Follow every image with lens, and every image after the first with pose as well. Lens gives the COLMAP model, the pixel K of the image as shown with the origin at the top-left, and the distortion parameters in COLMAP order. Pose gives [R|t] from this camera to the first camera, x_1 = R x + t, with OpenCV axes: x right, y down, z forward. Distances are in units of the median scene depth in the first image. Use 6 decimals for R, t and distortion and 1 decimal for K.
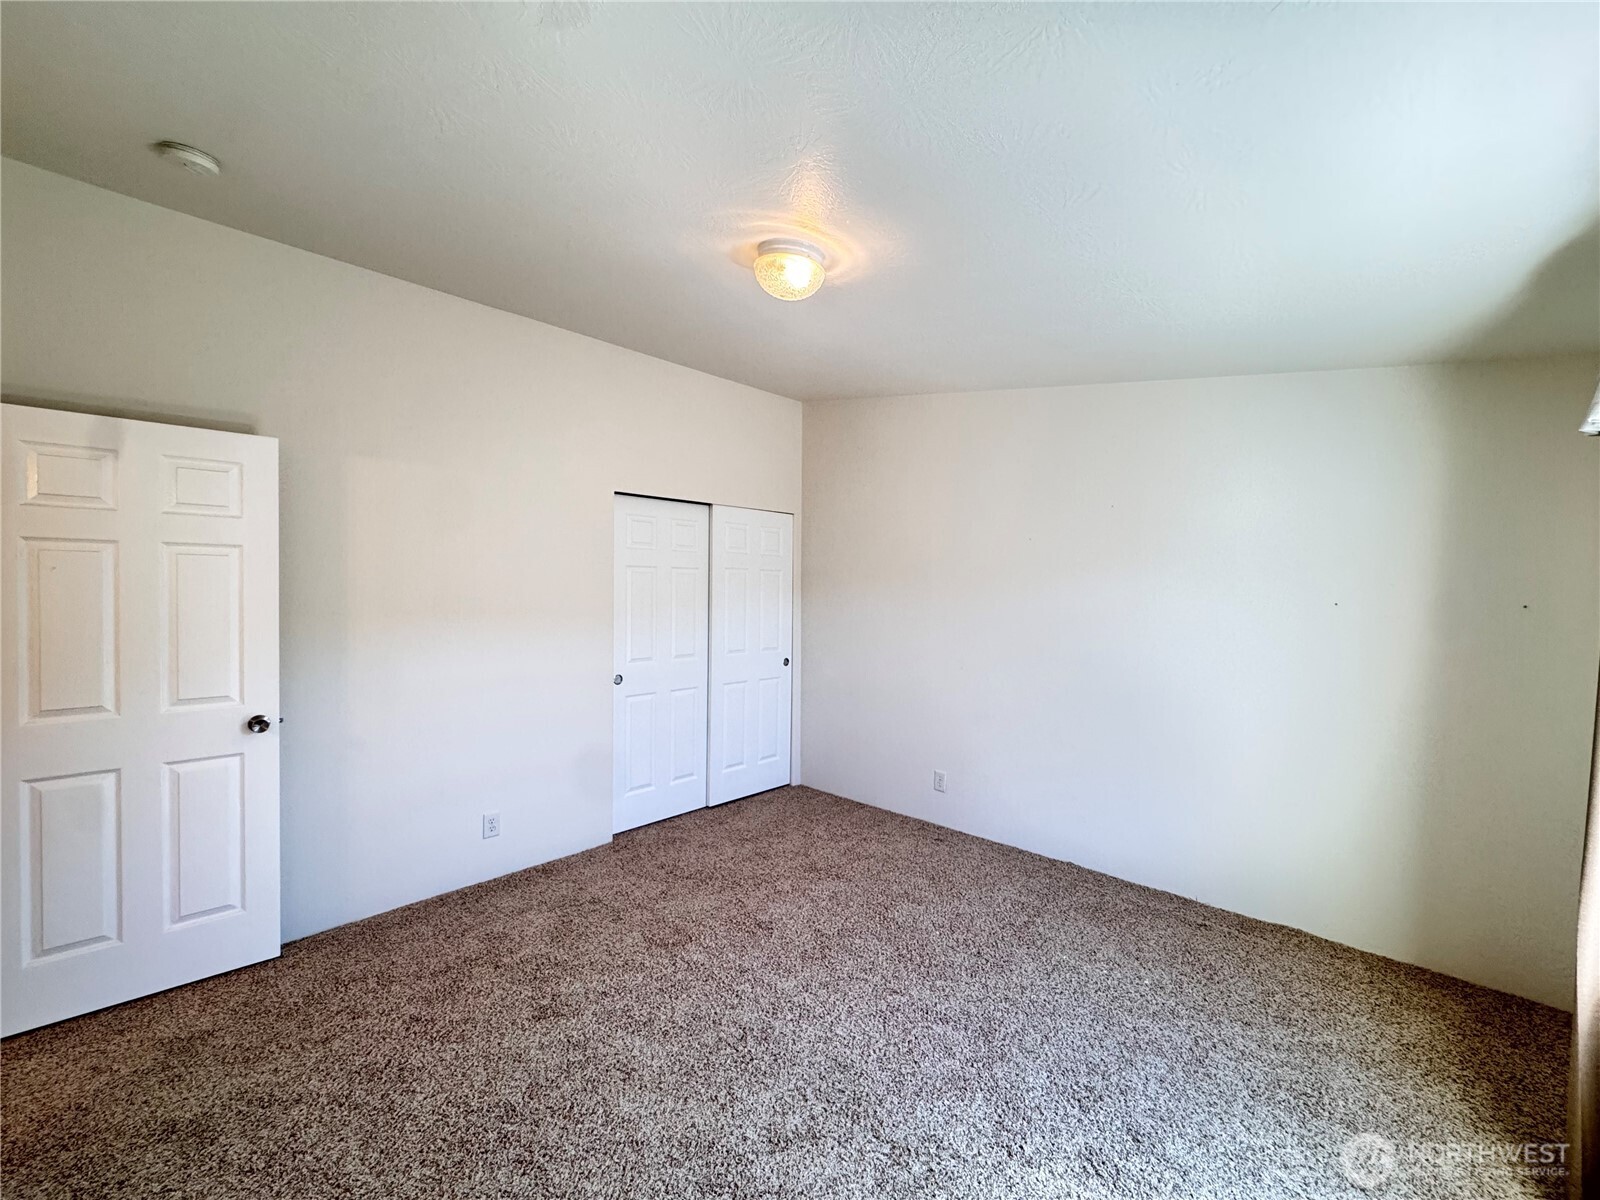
lens RADIAL K [[637.8, 0, 799.9], [0, 637.8, 597.0], [0, 0, 1]] dist [-0.002646, 0.000009]
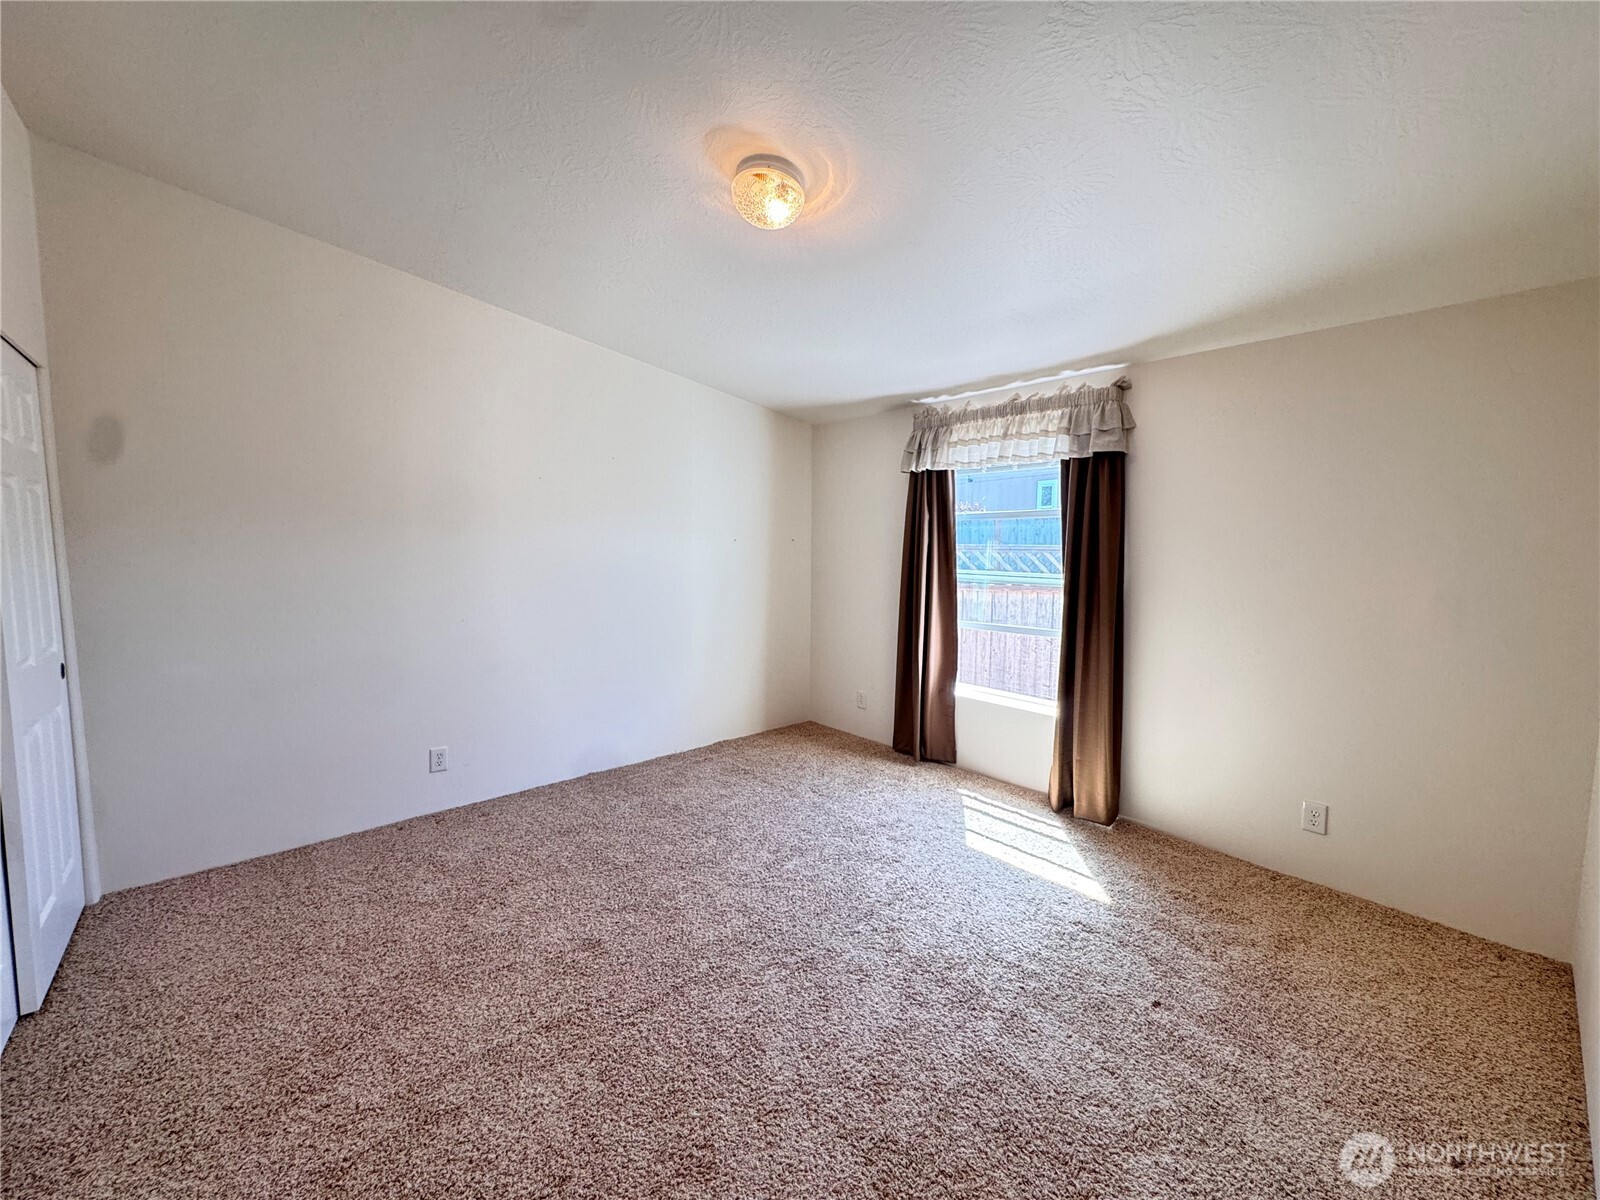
lens RADIAL K [[637.8, 0, 799.9], [0, 637.8, 597.0], [0, 0, 1]] dist [-0.002646, 0.000009]
pose [[0.077874, -0.095809, 0.992349, -0.751966], [0.001055, 0.995379, 0.096019, -0.004646], [-0.996963, -0.006430, 0.077615, 0.634117]]
